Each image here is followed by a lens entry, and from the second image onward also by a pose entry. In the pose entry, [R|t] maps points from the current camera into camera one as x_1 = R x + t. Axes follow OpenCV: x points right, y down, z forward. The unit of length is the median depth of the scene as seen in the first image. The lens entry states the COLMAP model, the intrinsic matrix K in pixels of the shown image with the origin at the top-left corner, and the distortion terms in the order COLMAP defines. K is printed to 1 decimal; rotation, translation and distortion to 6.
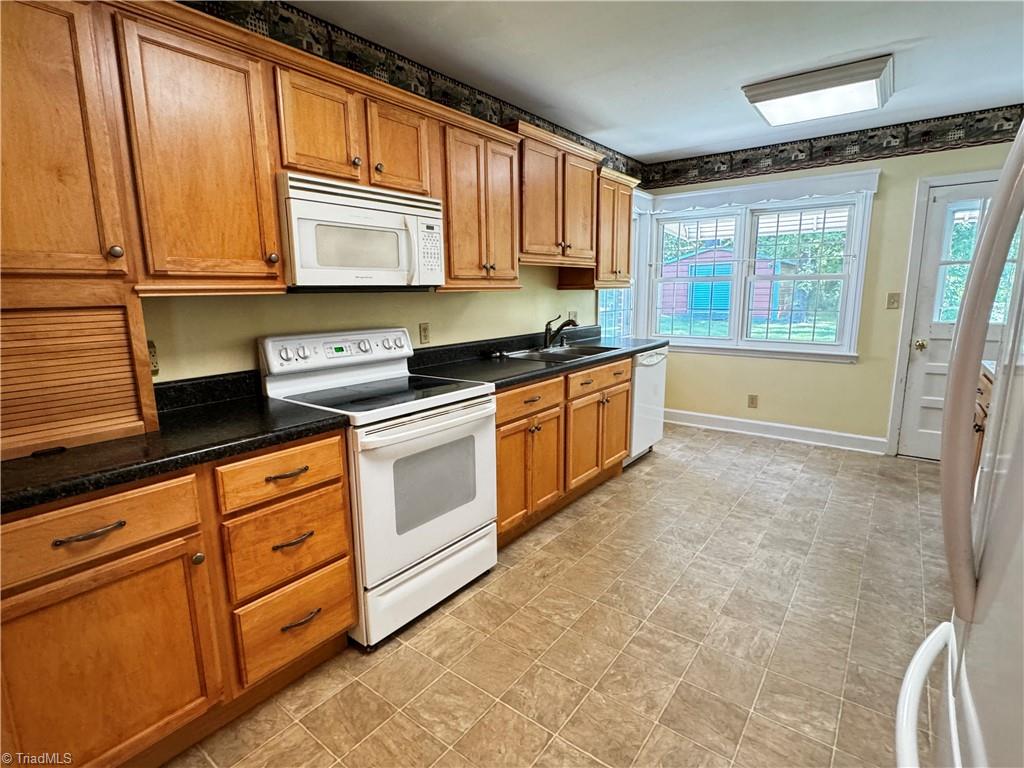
lens RADIAL K [[516.2, 0, 504.8], [0, 516.2, 381.4], [0, 0, 1]] dist [-0.001362, 0.000260]
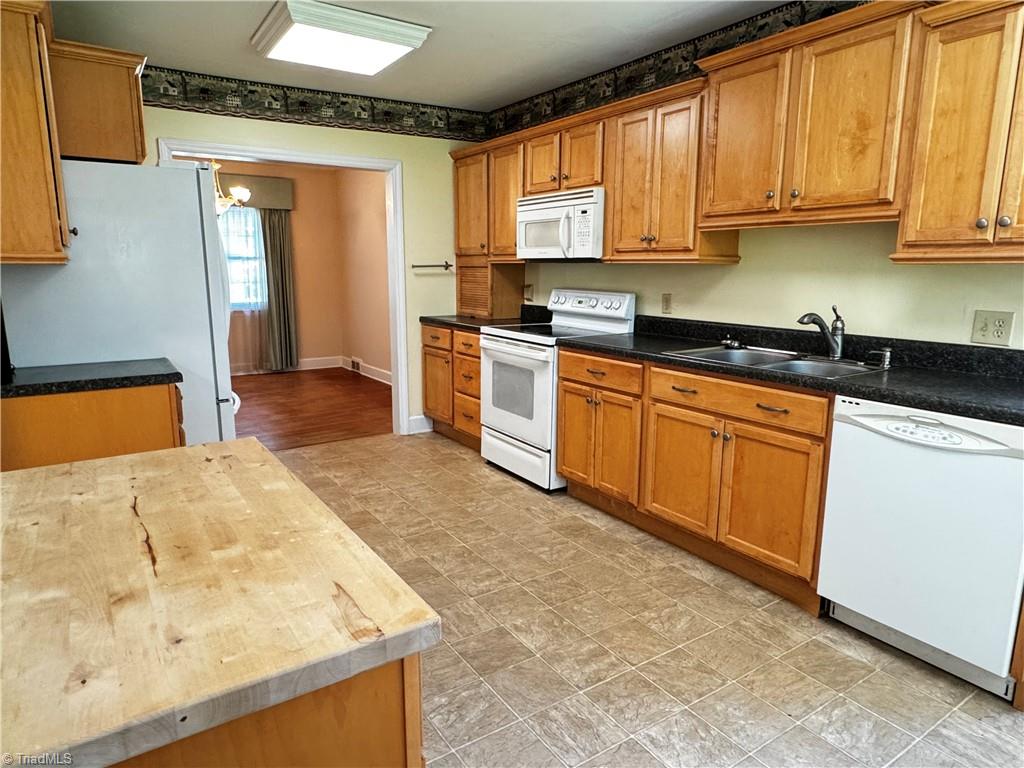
lens RADIAL K [[634.0, 0, 509.5], [0, 634.0, 385.6], [0, 0, 1]] dist [-0.004159, -0.000186]
pose [[-0.323729, 0.188094, -0.927265, 1.215929], [-0.166285, 0.953475, 0.251465, -0.214228], [0.931423, 0.235597, -0.277390, 1.153253]]
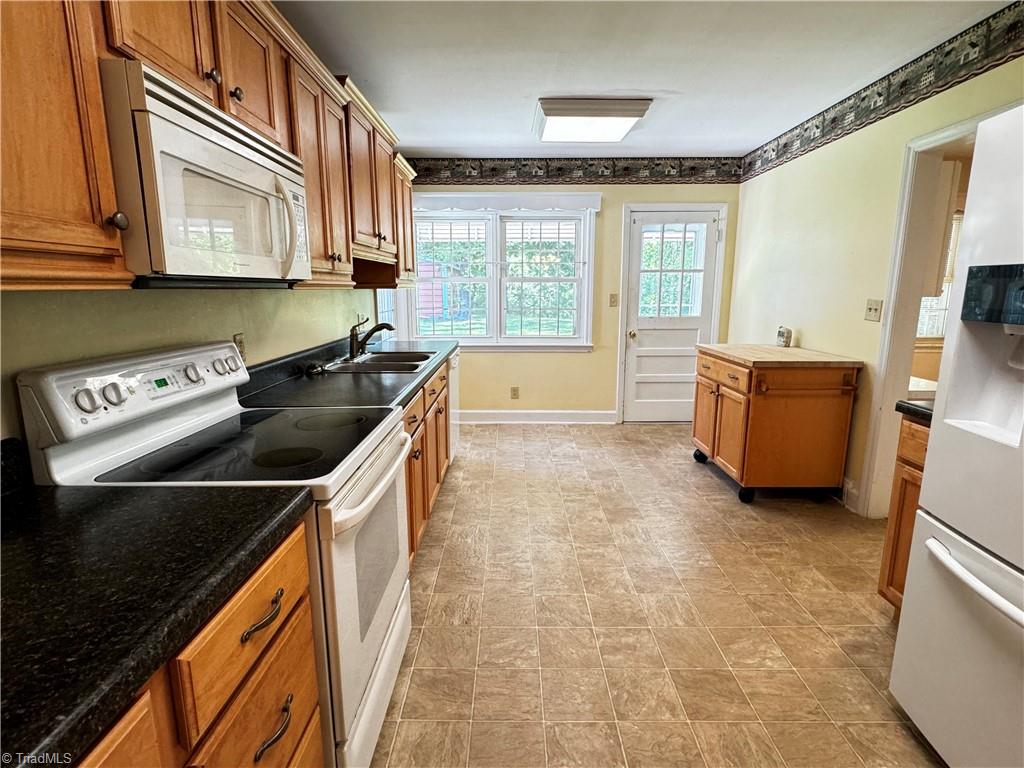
lens RADIAL K [[516.2, 0, 511.8], [0, 516.2, 381.6], [0, 0, 1]] dist [-0.001362, 0.000260]
pose [[0.791907, -0.098435, 0.602656, -0.304677], [0.099336, 0.994542, 0.031913, -0.035325], [-0.602508, 0.034593, 0.797363, 0.228923]]
